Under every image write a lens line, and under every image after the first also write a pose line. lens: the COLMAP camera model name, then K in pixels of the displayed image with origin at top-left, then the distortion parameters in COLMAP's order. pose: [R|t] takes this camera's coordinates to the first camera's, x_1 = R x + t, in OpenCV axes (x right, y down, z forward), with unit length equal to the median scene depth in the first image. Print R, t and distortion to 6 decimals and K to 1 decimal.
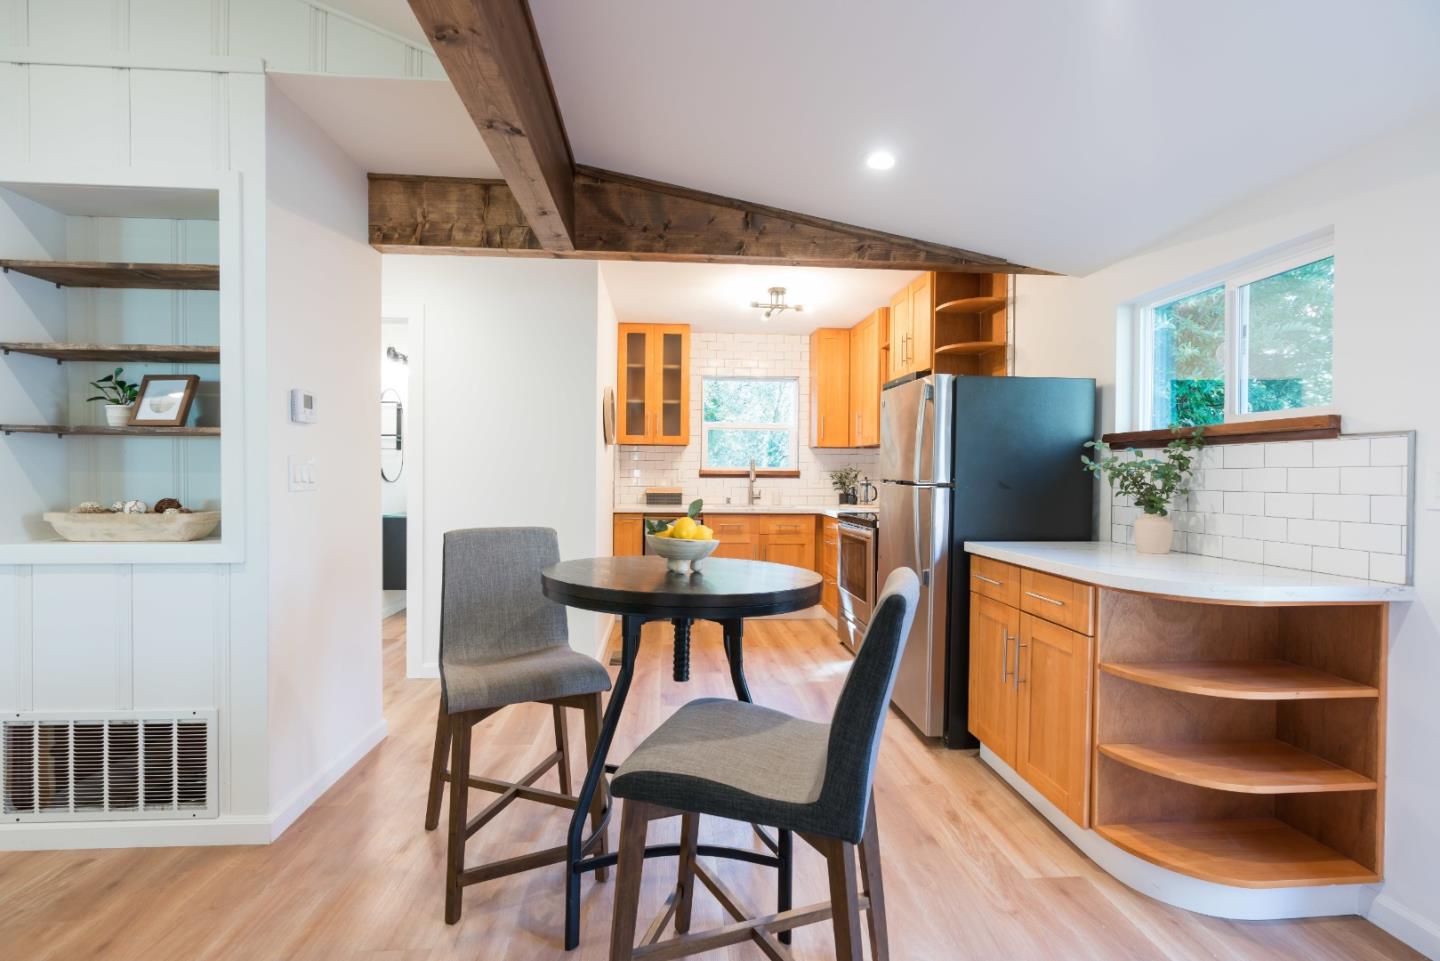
lens RADIAL K [[650.0, 0, 721.5], [0, 650.0, 477.9], [0, 0, 1]] dist [-0.005227, 0.004027]
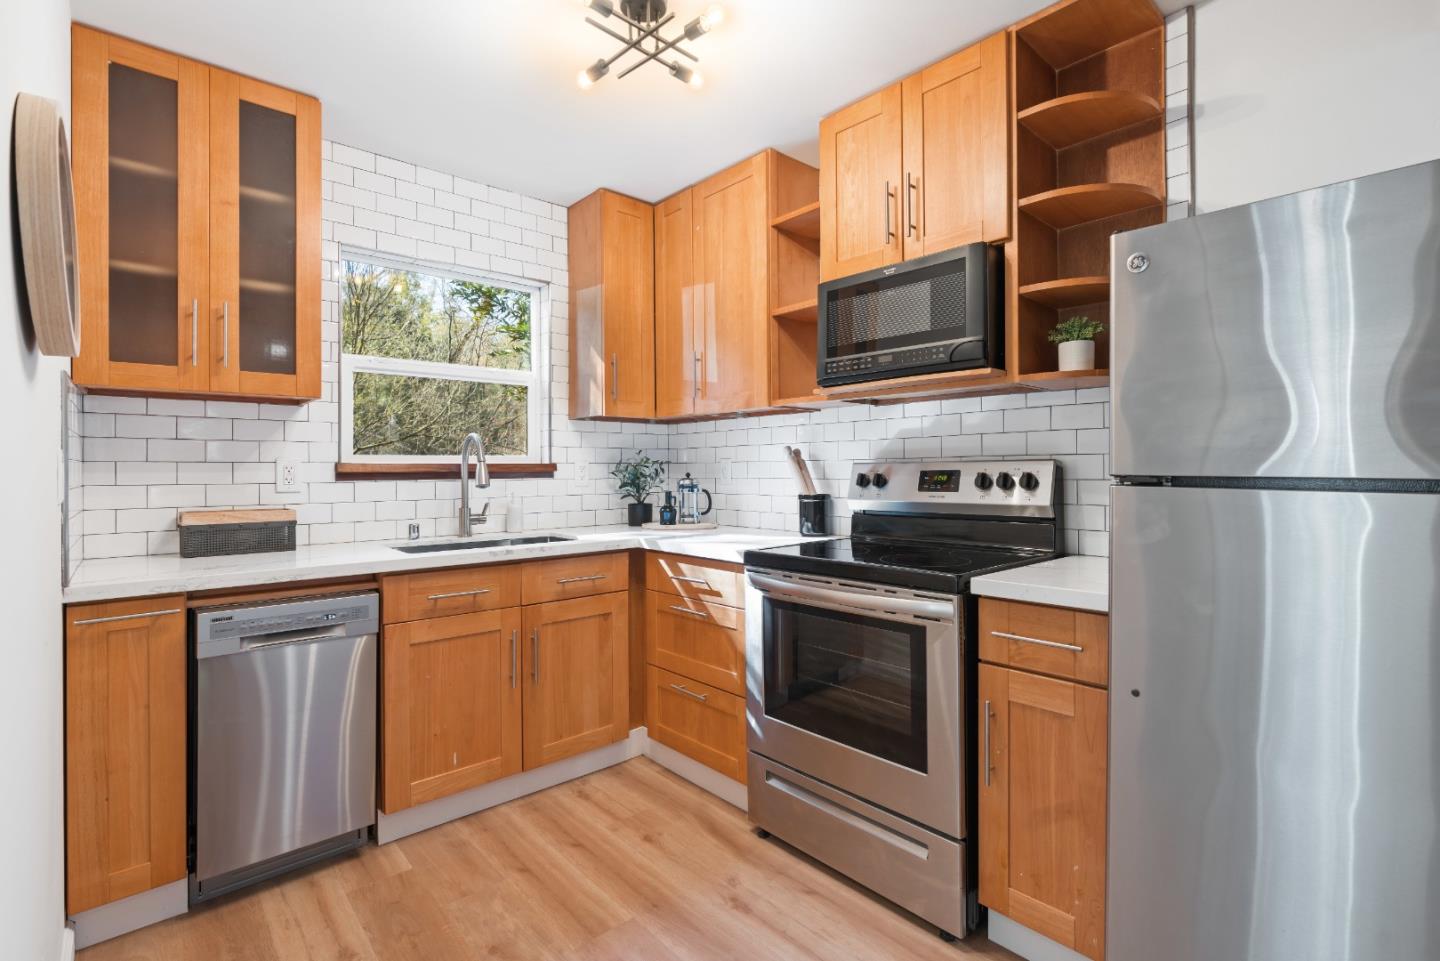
lens RADIAL K [[675.5, 0, 725.2], [0, 675.5, 461.8], [0, 0, 1]] dist [-0.001148, 0.000670]
pose [[0.802587, -0.010426, 0.596444, -0.149807], [0.020197, 0.999749, -0.009701, -0.006570], [-0.596193, 0.019832, 0.802596, 0.799877]]
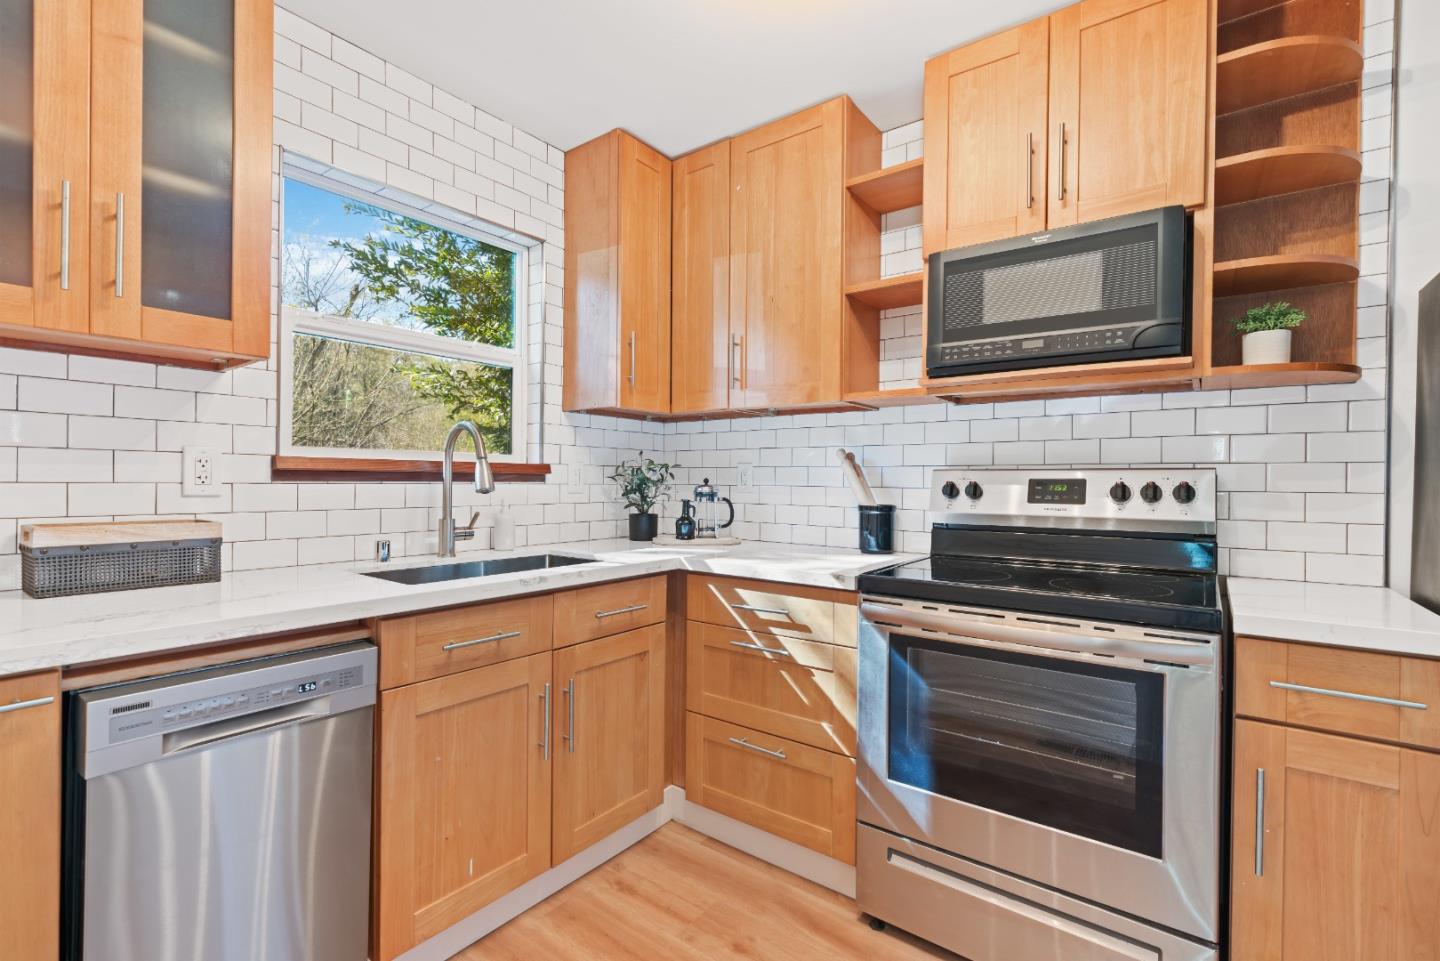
lens RADIAL K [[650.0, 0, 721.5], [0, 650.0, 477.9], [0, 0, 1]] dist [-0.005227, 0.004027]
pose [[0.674126, -0.003953, 0.738606, -0.187545], [0.003985, 0.999991, 0.001715, -0.003419], [-0.738606, 0.001788, 0.674135, 1.038604]]
